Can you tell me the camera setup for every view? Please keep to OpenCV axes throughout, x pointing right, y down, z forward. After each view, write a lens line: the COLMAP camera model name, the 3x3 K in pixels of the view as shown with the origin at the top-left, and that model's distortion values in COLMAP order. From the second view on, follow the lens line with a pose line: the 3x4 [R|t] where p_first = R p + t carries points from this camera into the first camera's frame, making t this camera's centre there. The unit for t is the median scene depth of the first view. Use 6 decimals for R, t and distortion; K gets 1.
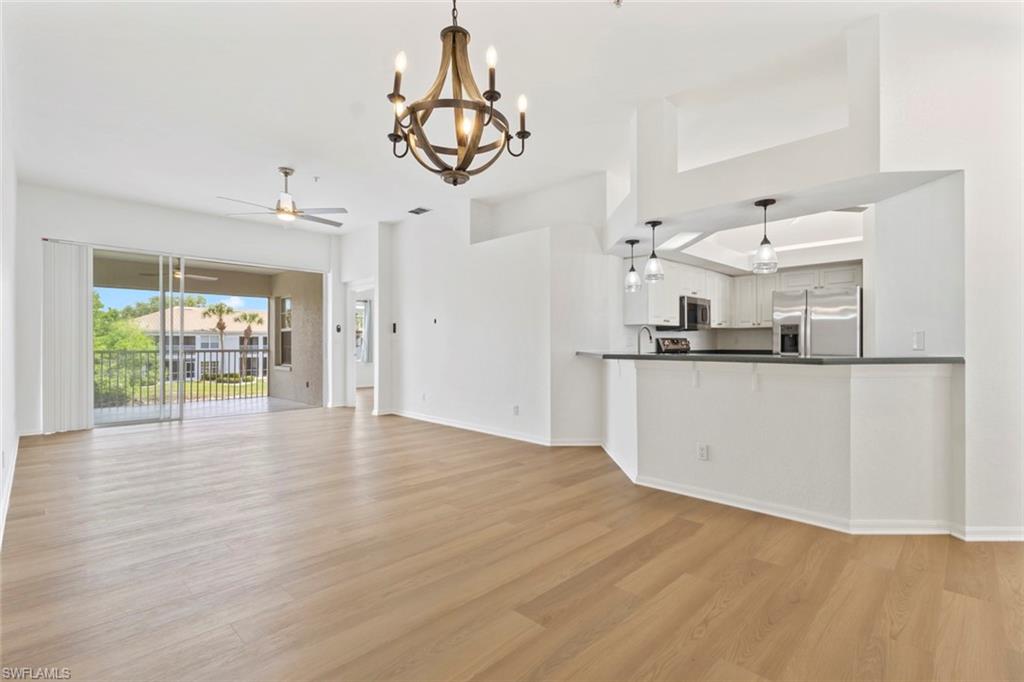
lens RADIAL K [[473.2, 0, 512.2], [0, 473.2, 342.3], [0, 0, 1]] dist [0.004115, 0.001852]
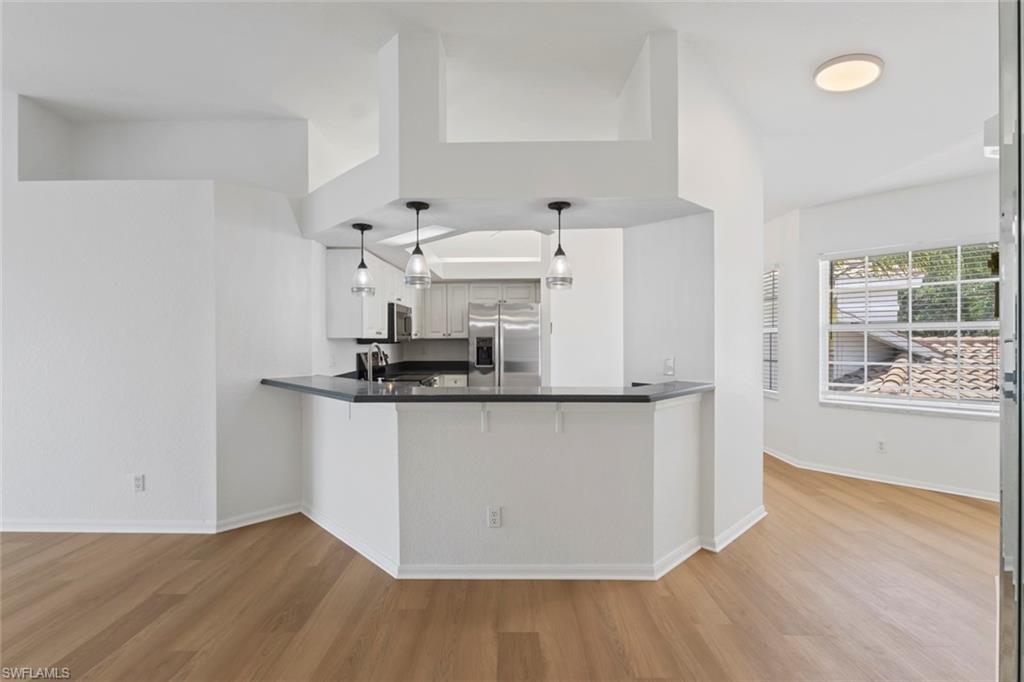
lens RADIAL K [[473.2, 0, 511.8], [0, 473.2, 343.8], [0, 0, 1]] dist [0.004115, 0.001852]
pose [[0.724165, -0.005023, 0.689608, -0.066002], [0.000062, 0.999974, 0.007218, -0.033926], [-0.689626, -0.005185, 0.724147, 0.271887]]
